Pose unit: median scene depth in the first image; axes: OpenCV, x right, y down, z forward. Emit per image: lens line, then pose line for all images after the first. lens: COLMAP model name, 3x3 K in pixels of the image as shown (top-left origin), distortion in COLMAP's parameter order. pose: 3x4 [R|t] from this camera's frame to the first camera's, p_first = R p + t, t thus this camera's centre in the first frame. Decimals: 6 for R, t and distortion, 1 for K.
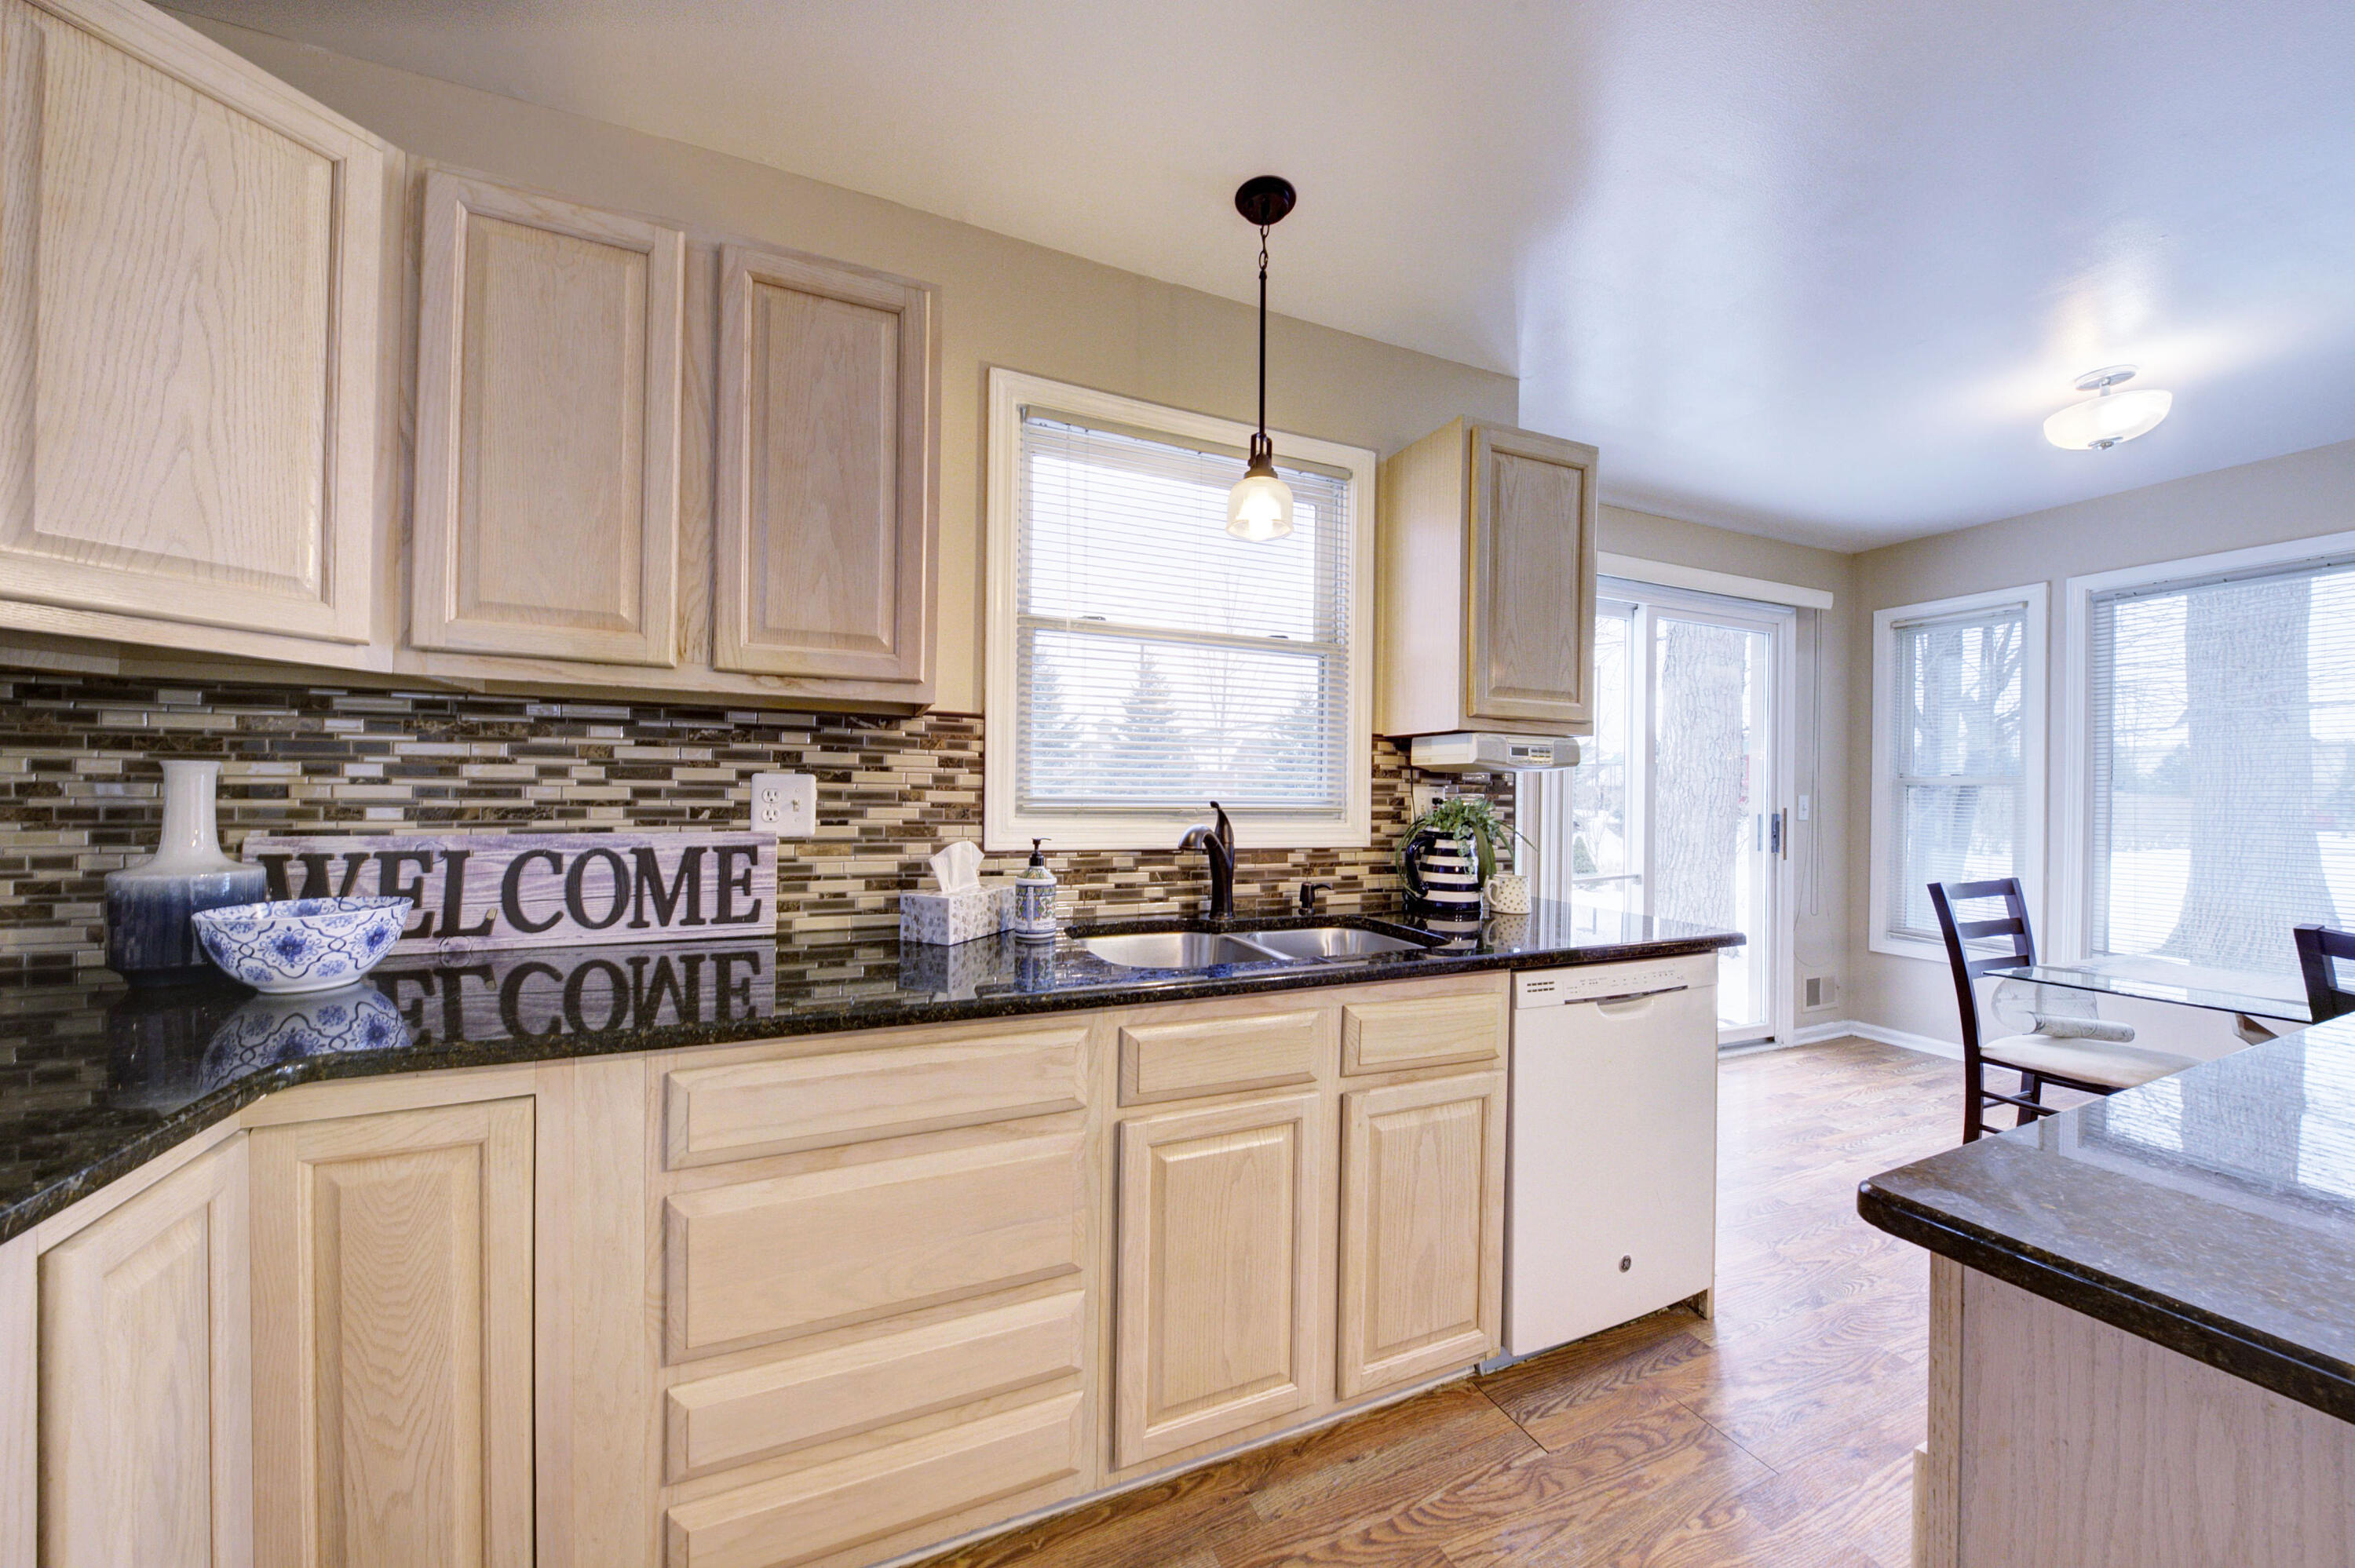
lens RADIAL K [[805.4, 0, 1179.4], [0, 805.4, 792.1], [0, 0, 1]] dist [0.010633, -0.007887]
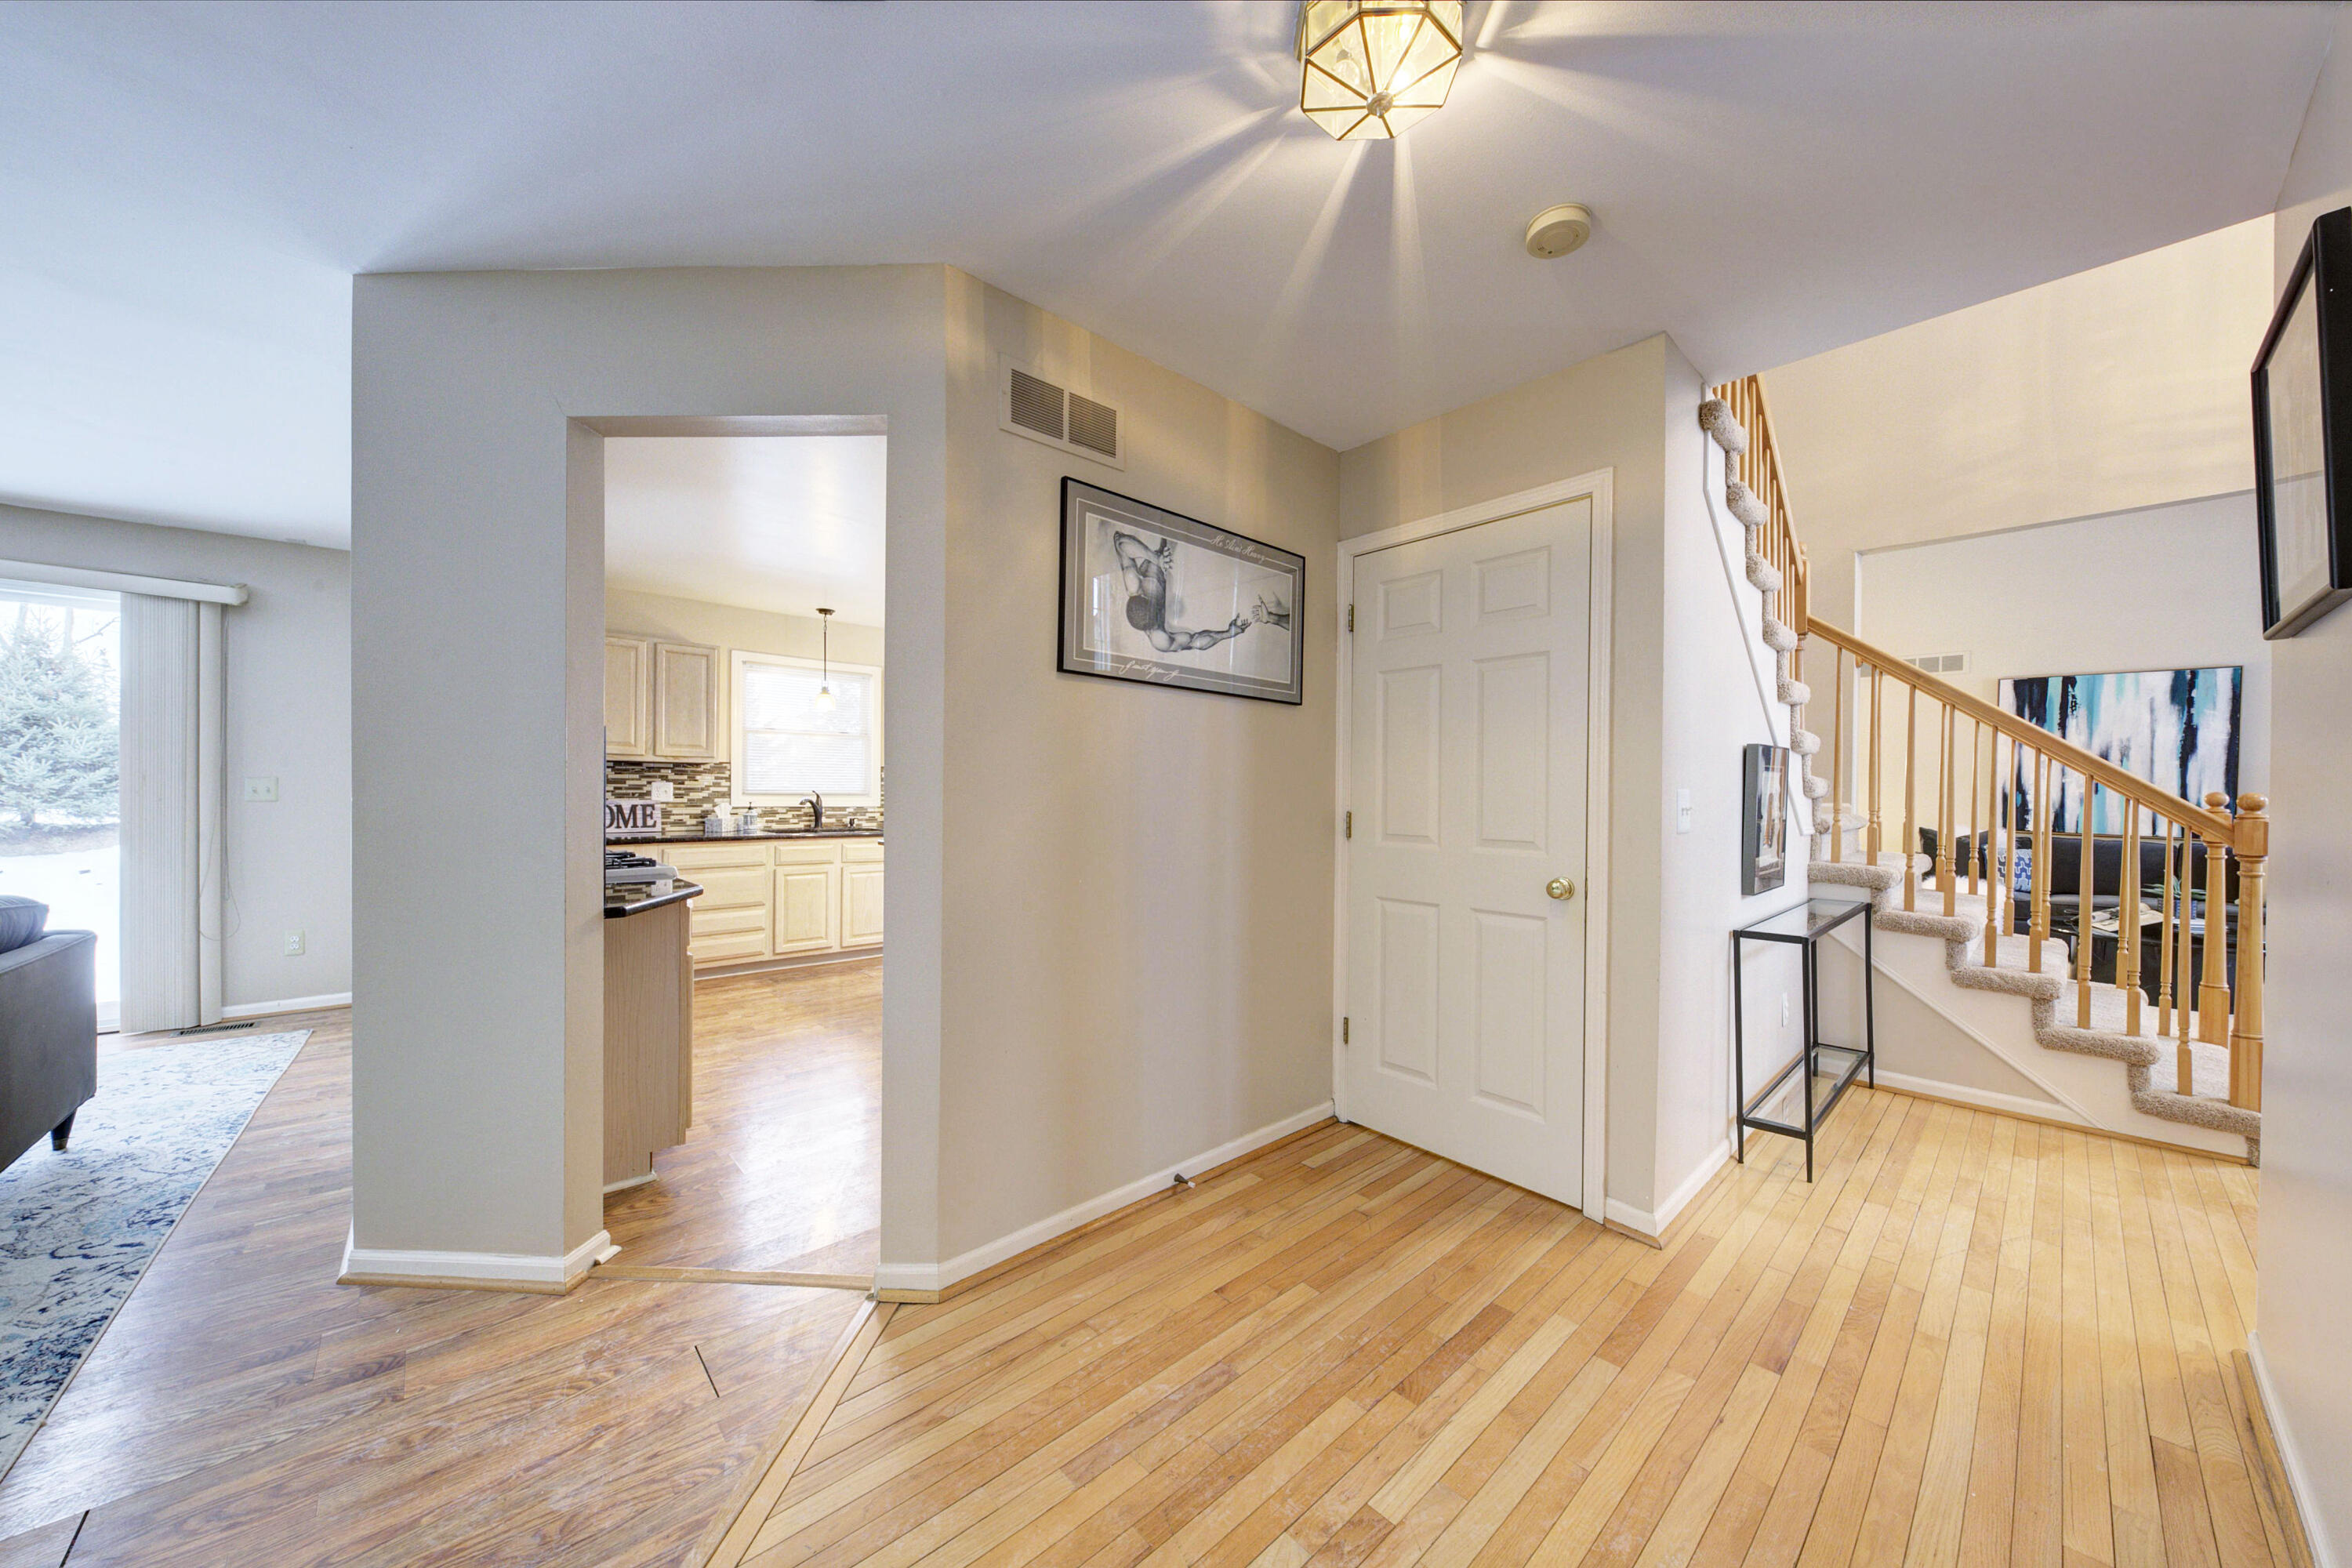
lens RADIAL K [[811.1, 0, 1189.9], [0, 811.1, 790.2], [0, 0, 1]] dist [0.002427, -0.004720]
pose [[0.942655, -0.004309, 0.333740, 0.466528], [0.002237, 0.999976, 0.006590, -0.008323], [-0.333761, -0.005466, 0.942642, -3.104289]]
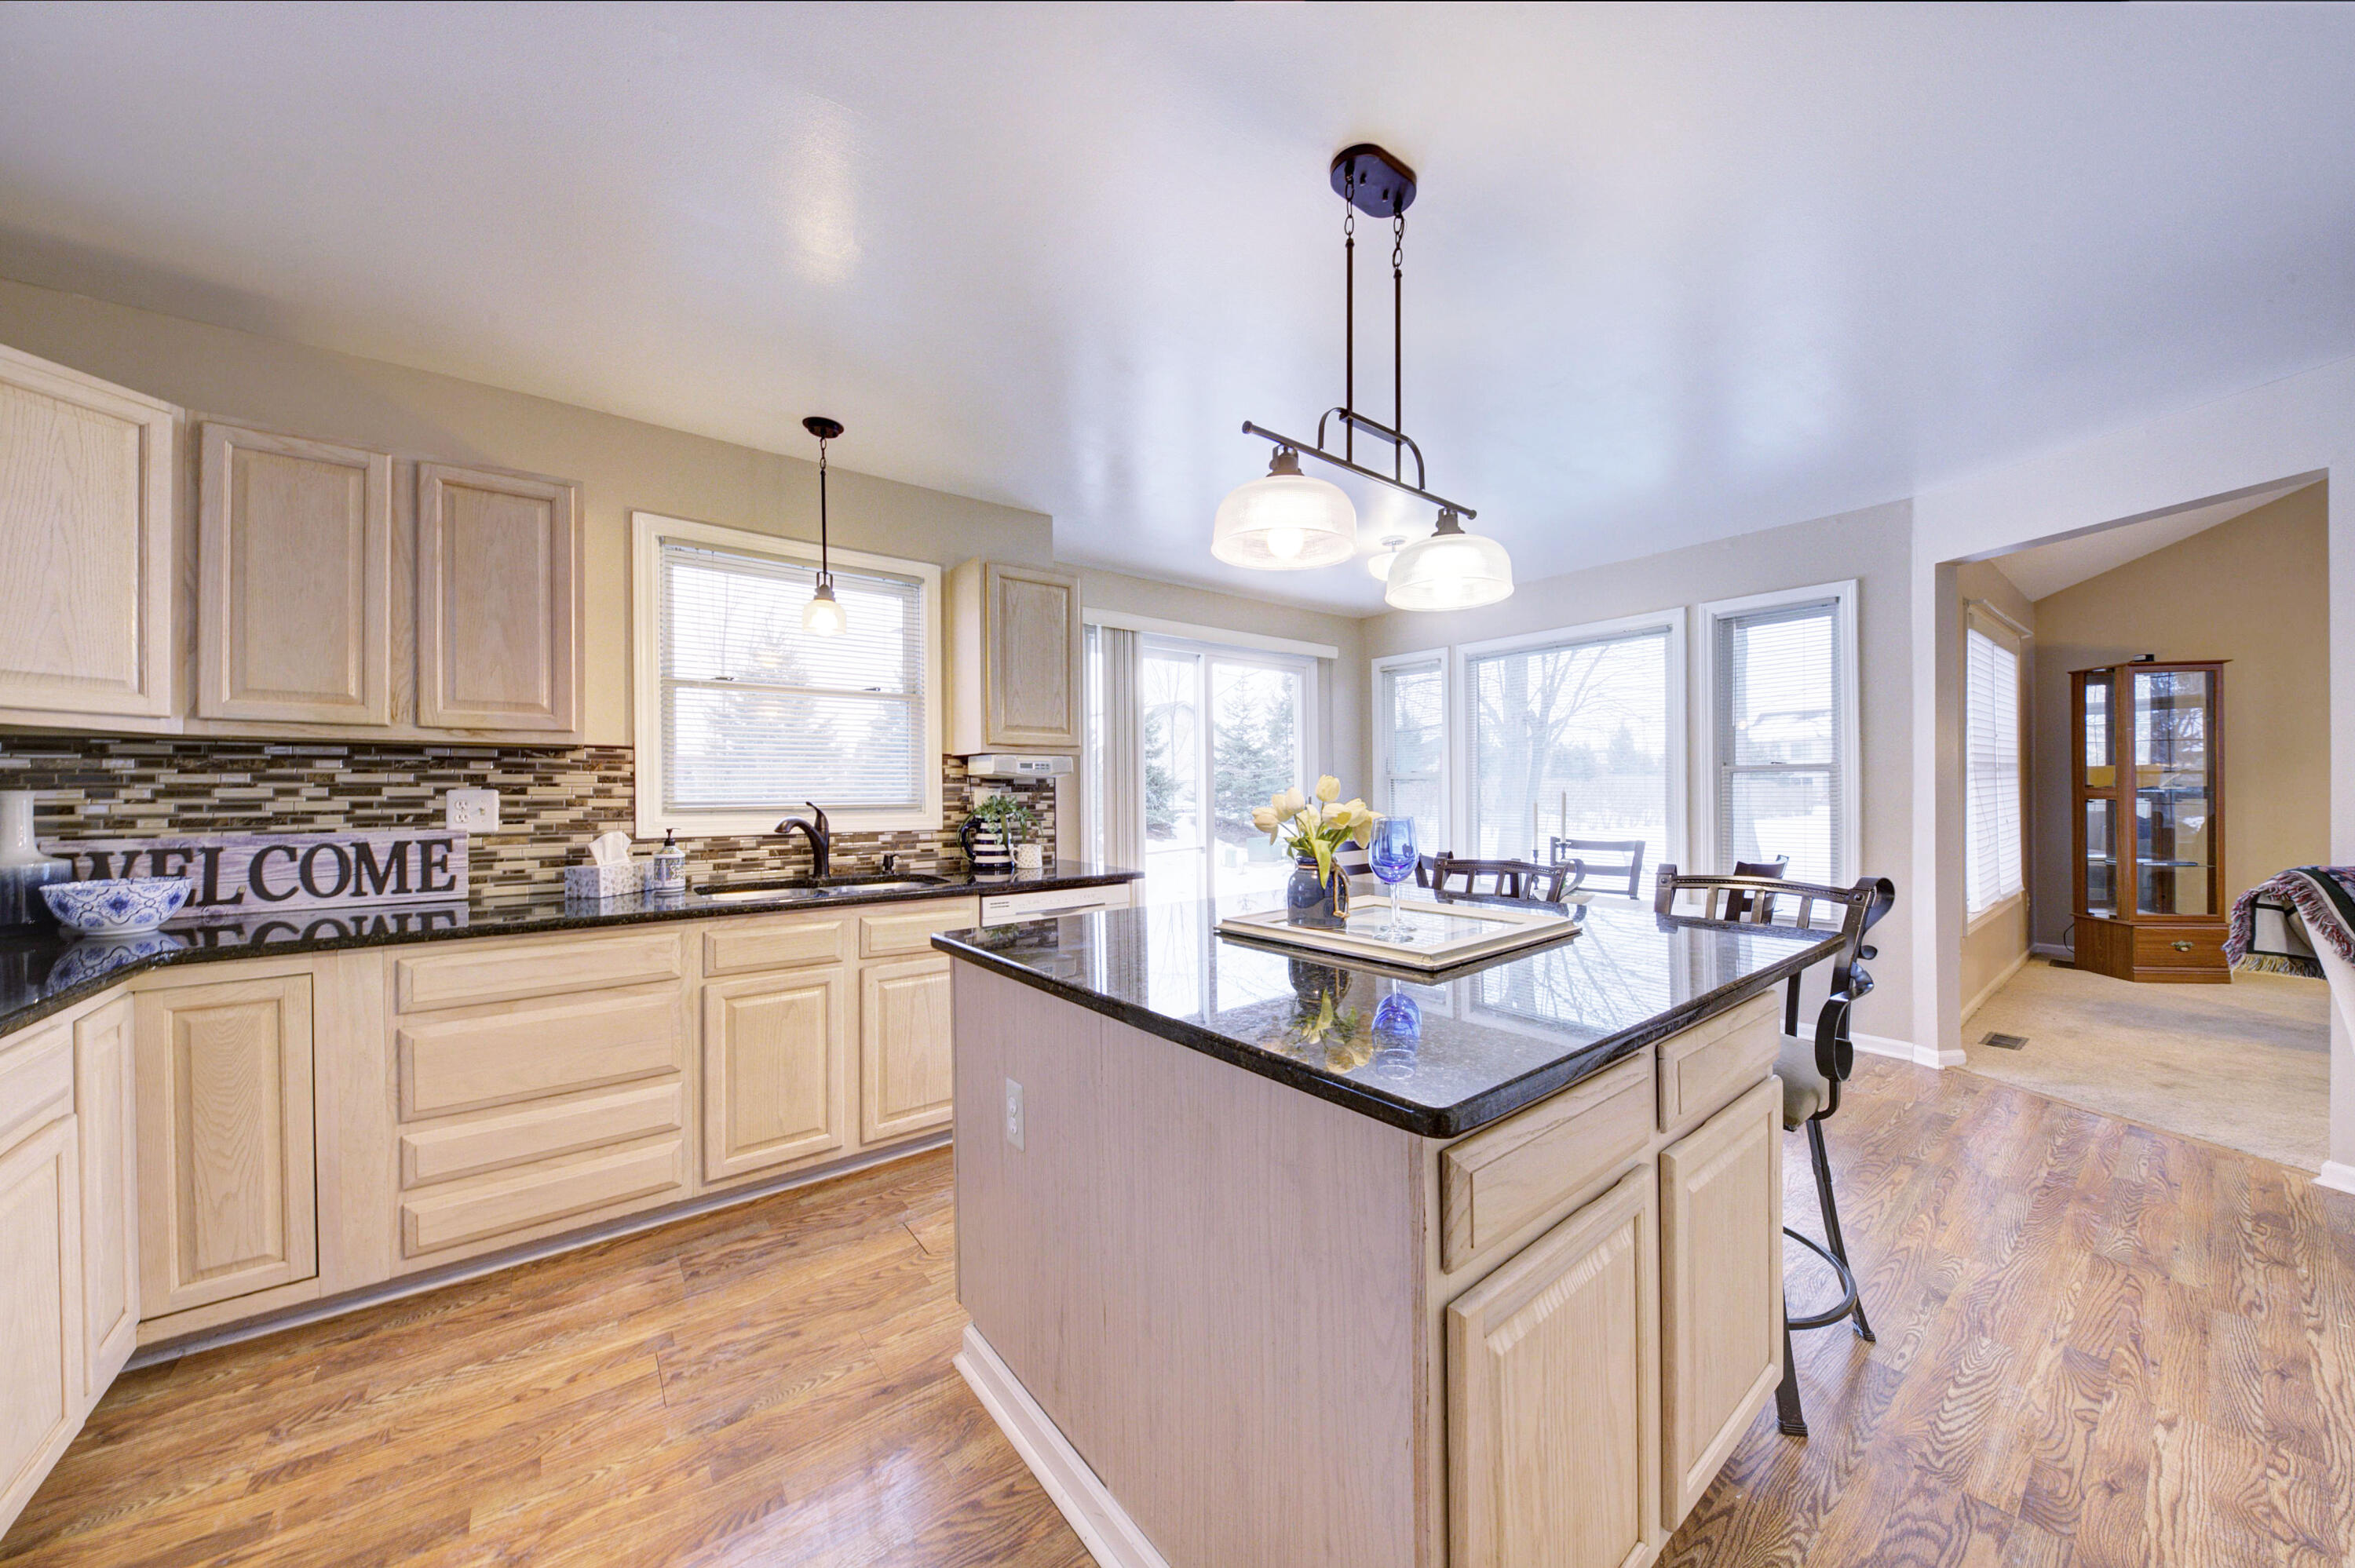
lens RADIAL K [[812.1, 0, 1191.4], [0, 812.1, 790.2], [0, 0, 1]] dist [0.002427, -0.004720]
pose [[0.965489, -0.019856, 0.259686, 0.437847], [0.019490, 0.999802, 0.003982, -0.002632], [-0.259713, 0.001216, 0.965685, -0.860094]]
